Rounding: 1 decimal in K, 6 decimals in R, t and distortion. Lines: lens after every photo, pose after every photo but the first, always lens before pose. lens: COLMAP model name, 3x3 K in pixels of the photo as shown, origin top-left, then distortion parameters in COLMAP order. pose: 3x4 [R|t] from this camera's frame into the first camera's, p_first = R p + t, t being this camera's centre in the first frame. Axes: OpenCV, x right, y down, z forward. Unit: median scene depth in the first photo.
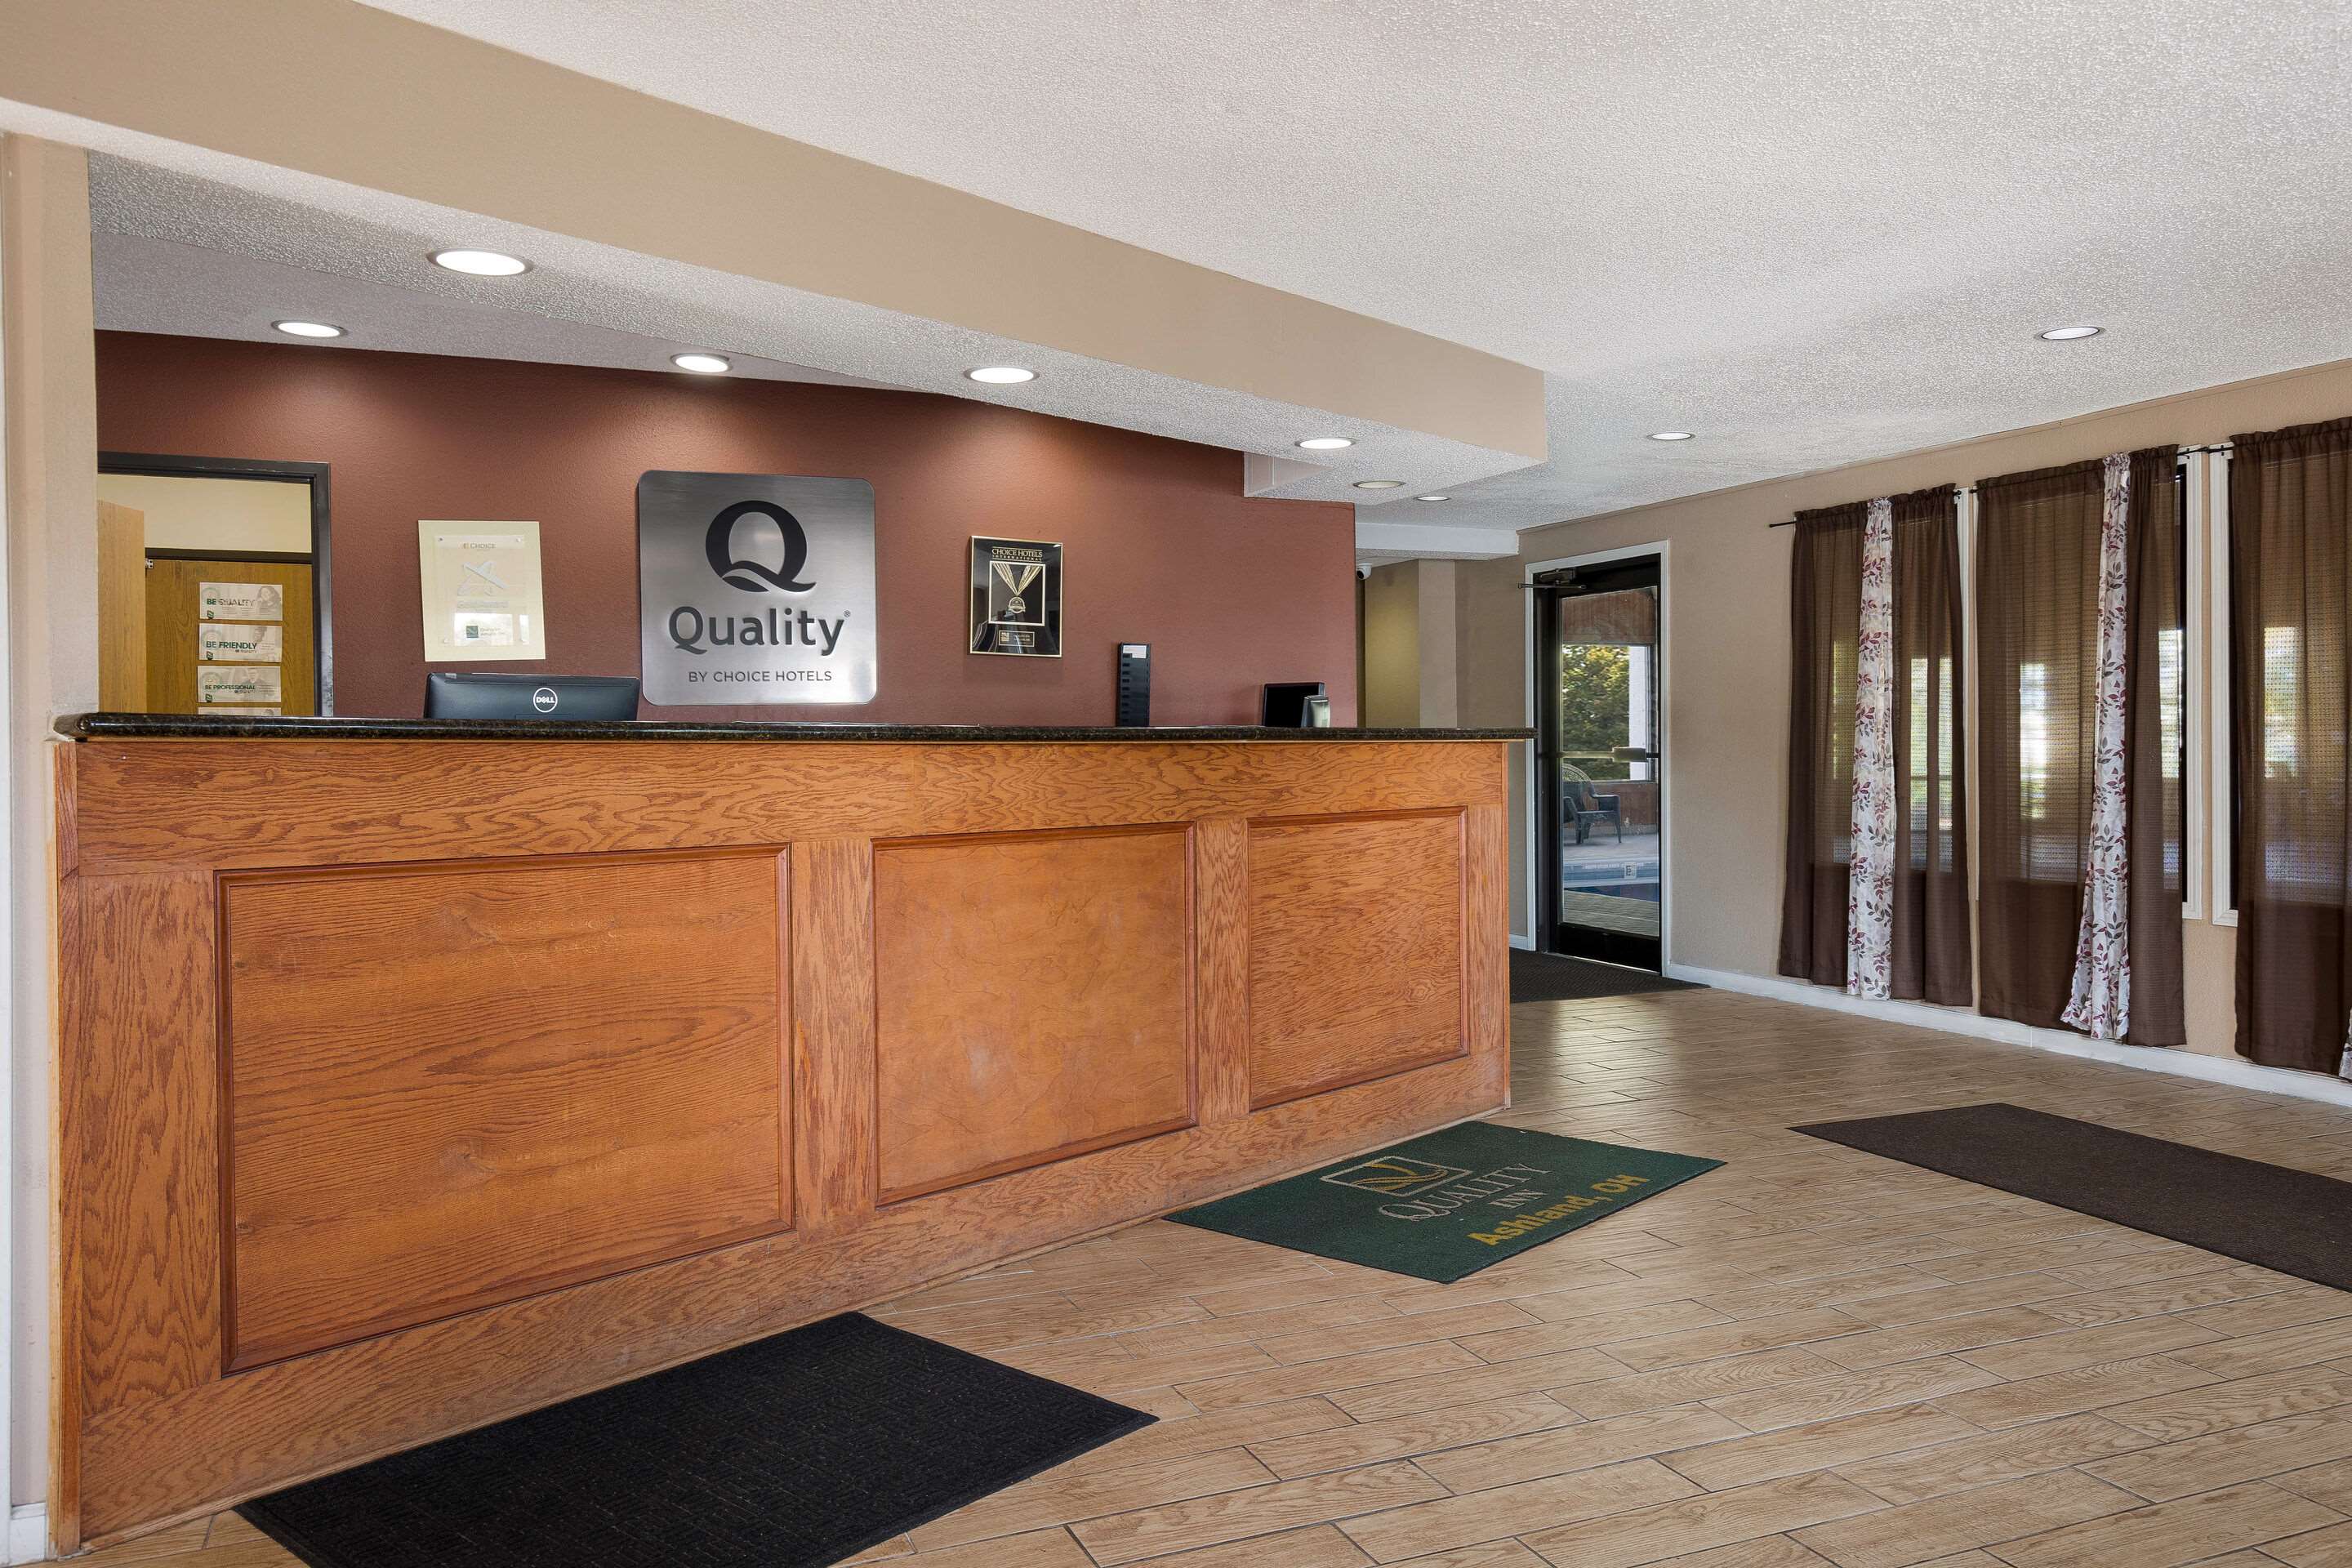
lens RADIAL K [[1727.1, 0, 1176.1], [0, 1727.1, 770.3], [0, 0, 1]] dist [0.007528, 0.005019]
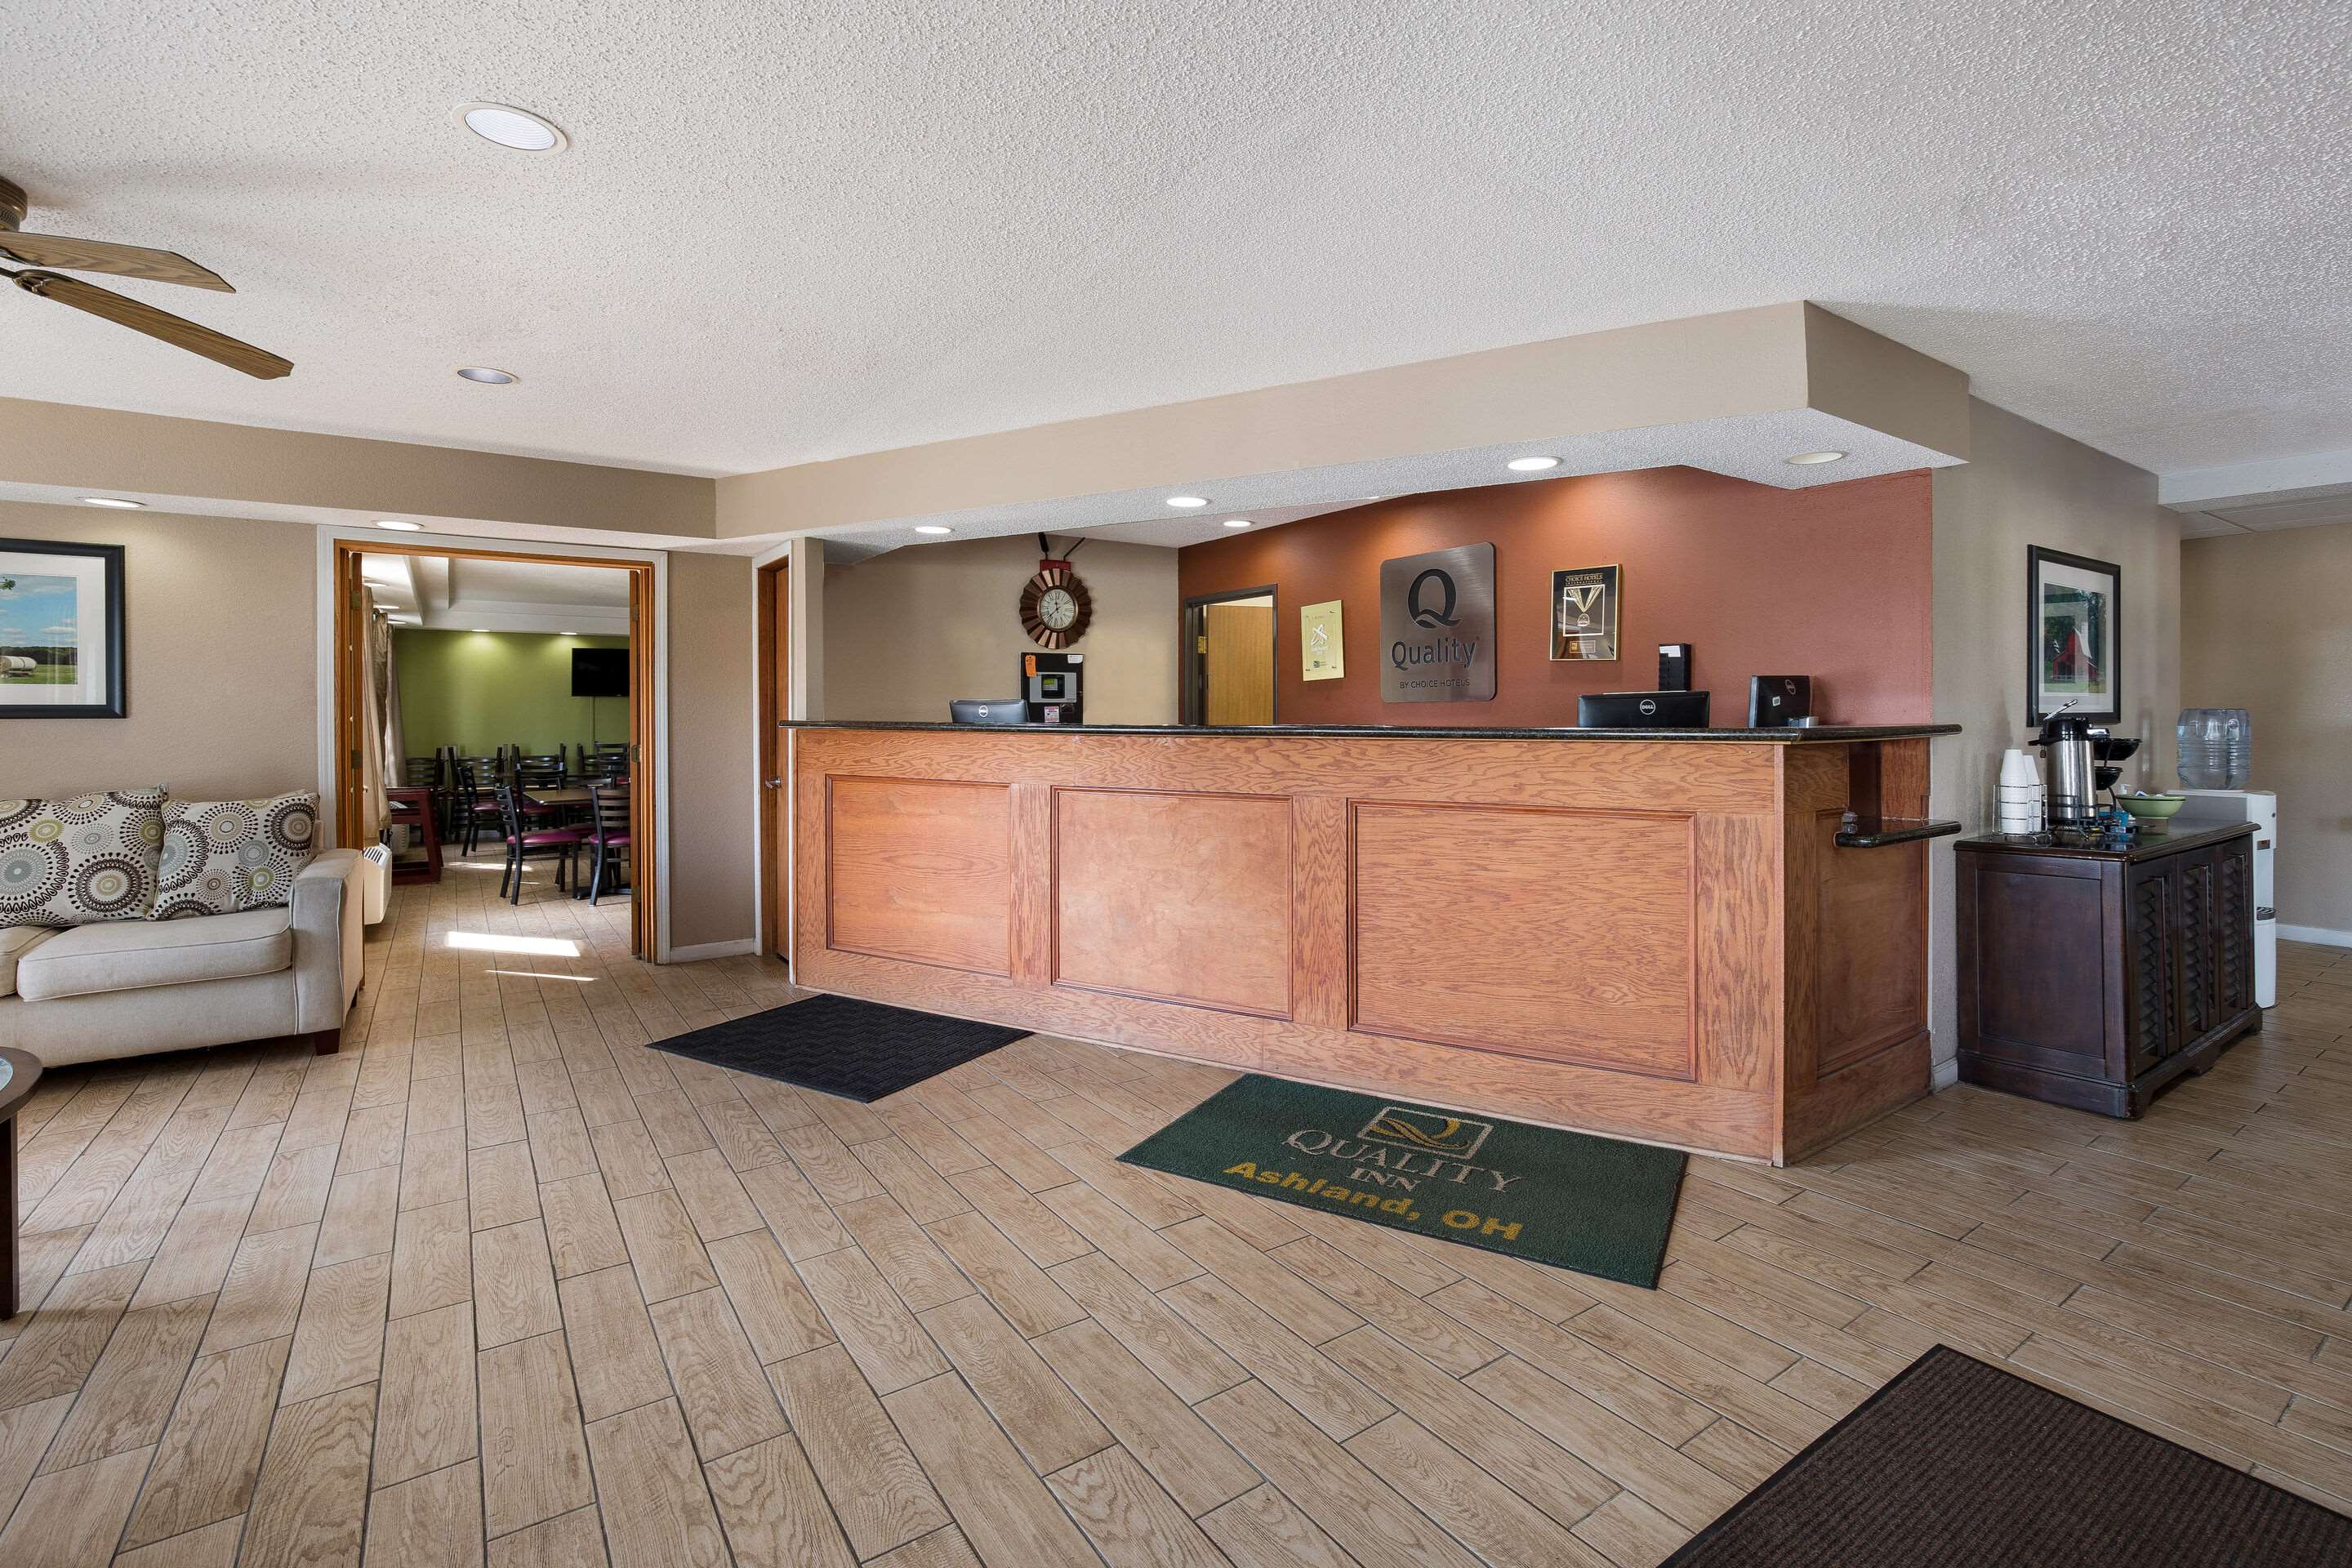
lens RADIAL K [[1078.7, 0, 1219.9], [0, 1078.7, 719.5], [0, 0, 1]] dist [-0.015210, 0.000005]
pose [[0.216120, 0.015108, -0.976250, 0.844246], [-0.013936, 0.999826, 0.012388, -0.040725], [0.976267, 0.010928, 0.216293, 0.787366]]
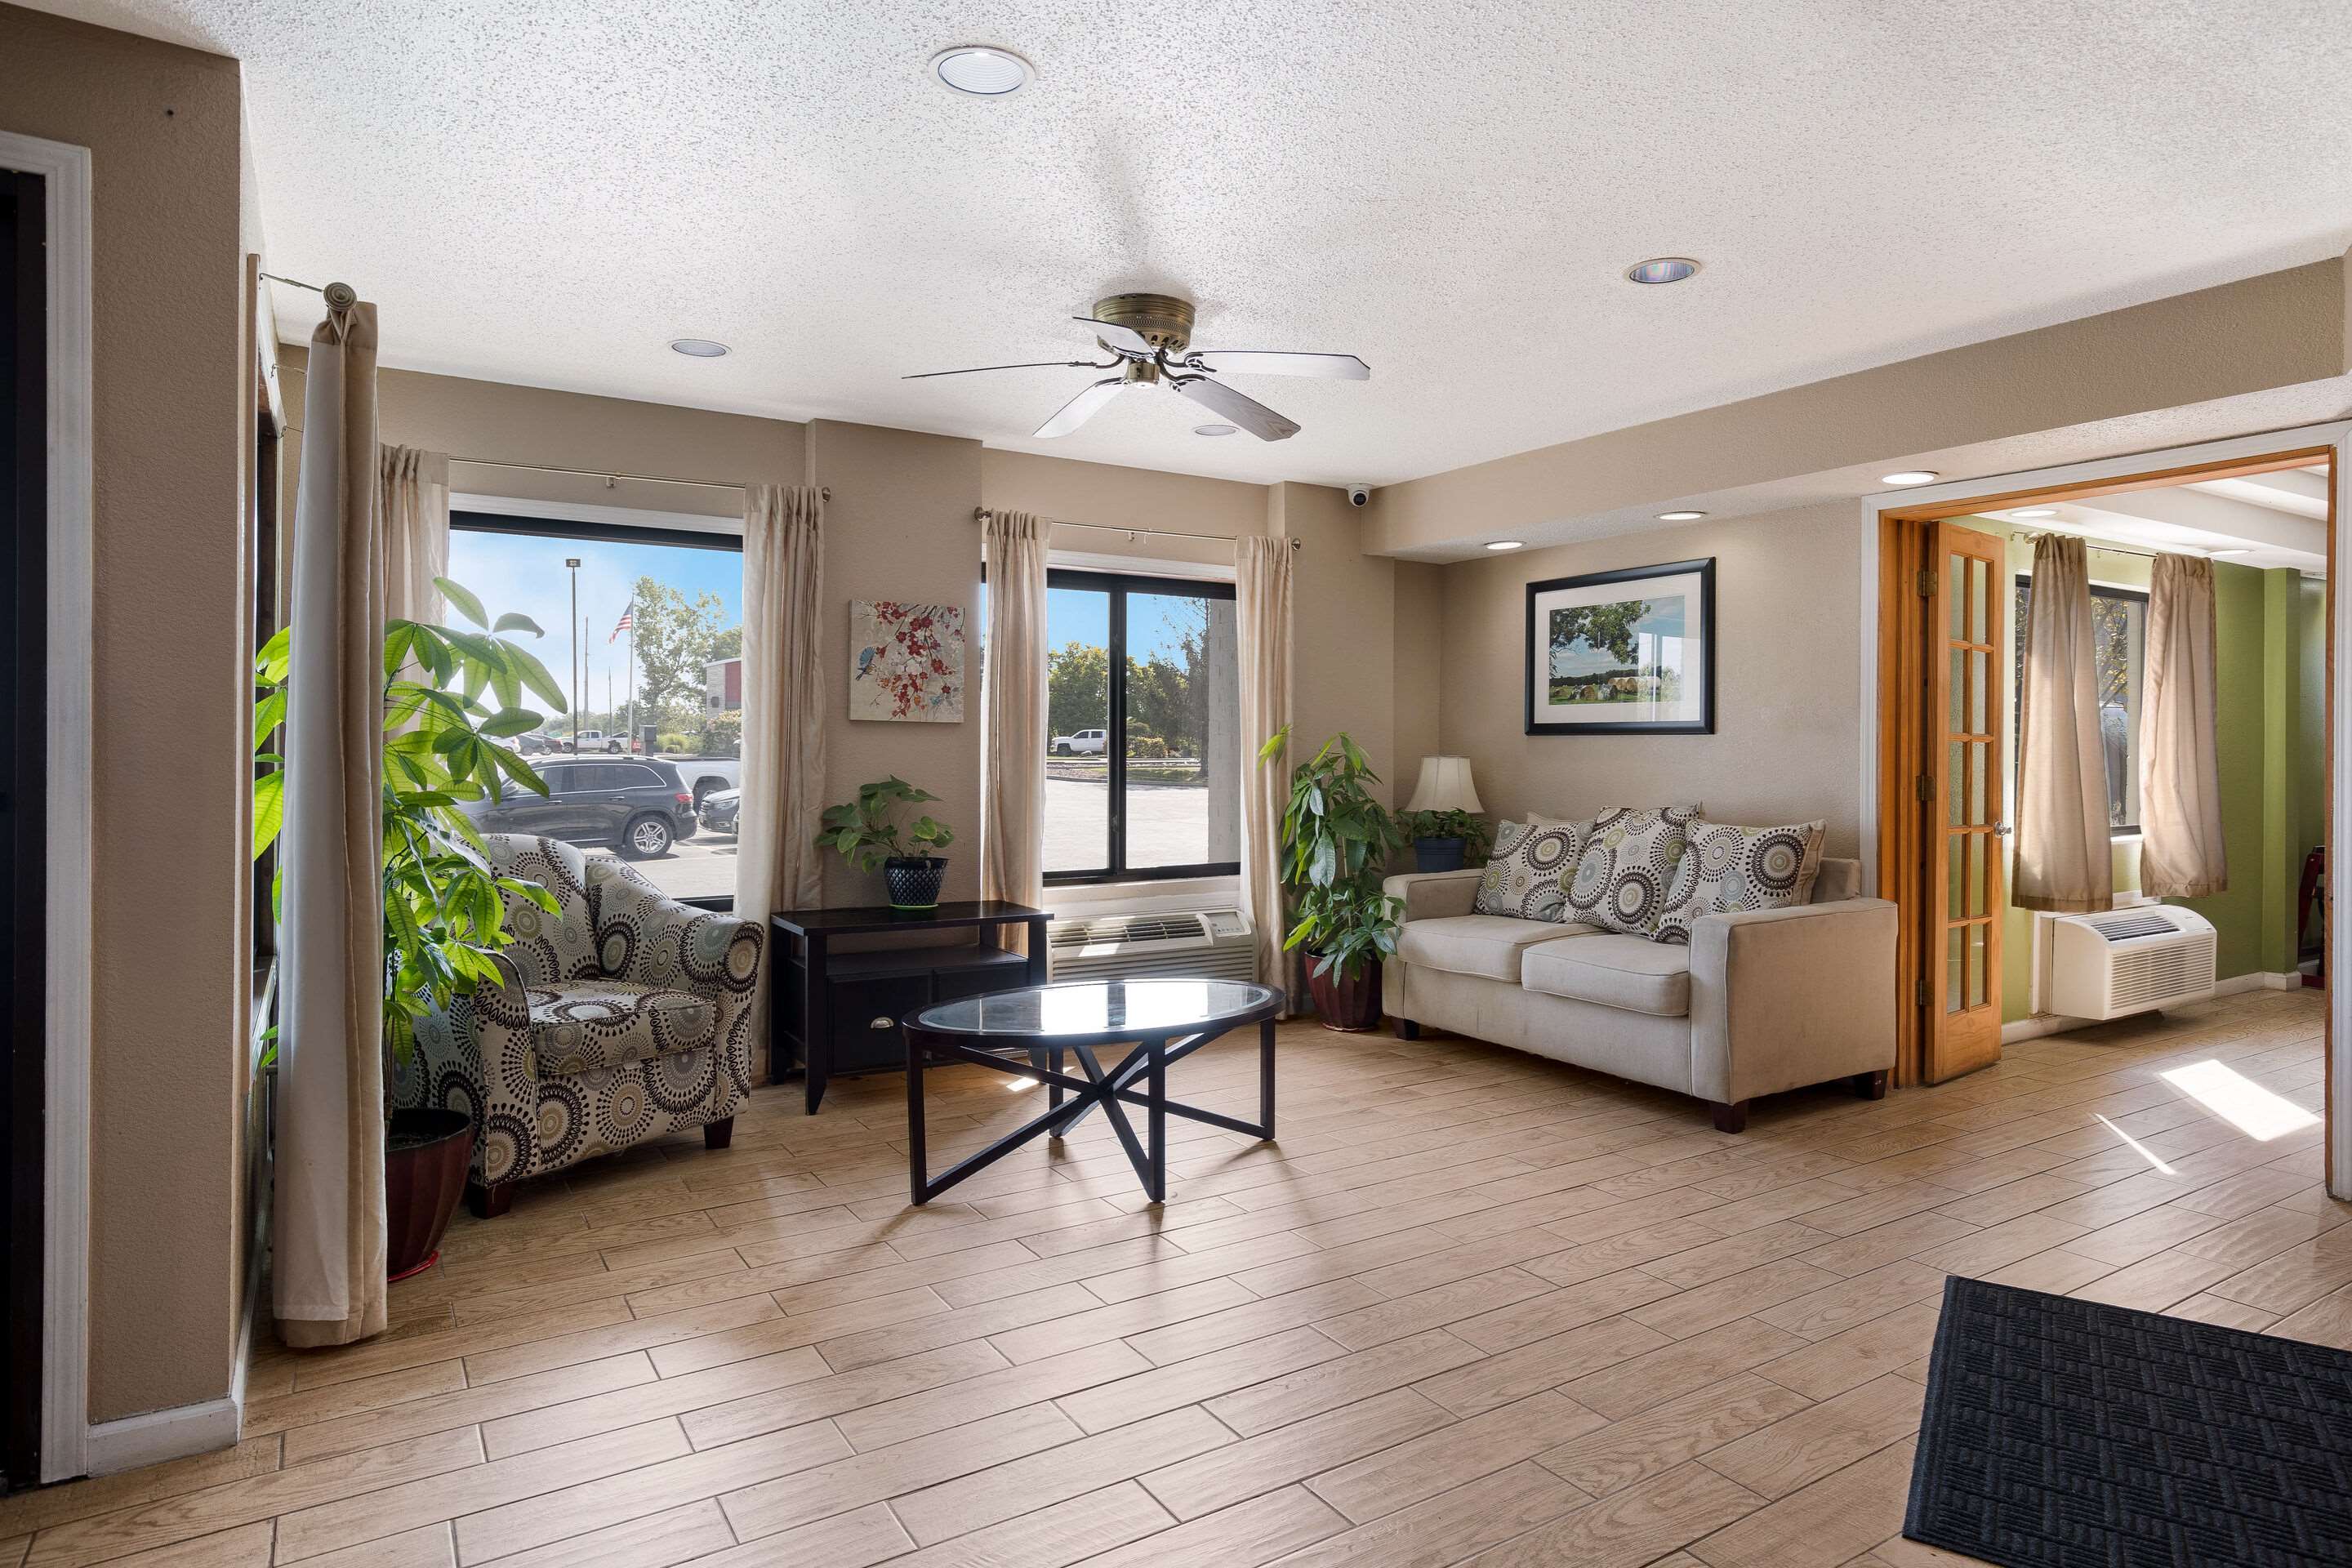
lens RADIAL K [[1342.5, 0, 1177.9], [0, 1342.5, 762.4], [0, 0, 1]] dist [-0.002272, -0.000241]
pose [[-0.988392, 0.007028, -0.151759, 0.321877], [0.002029, 0.999451, 0.033066, -0.030974], [0.151908, 0.032374, -0.987864, 1.135027]]
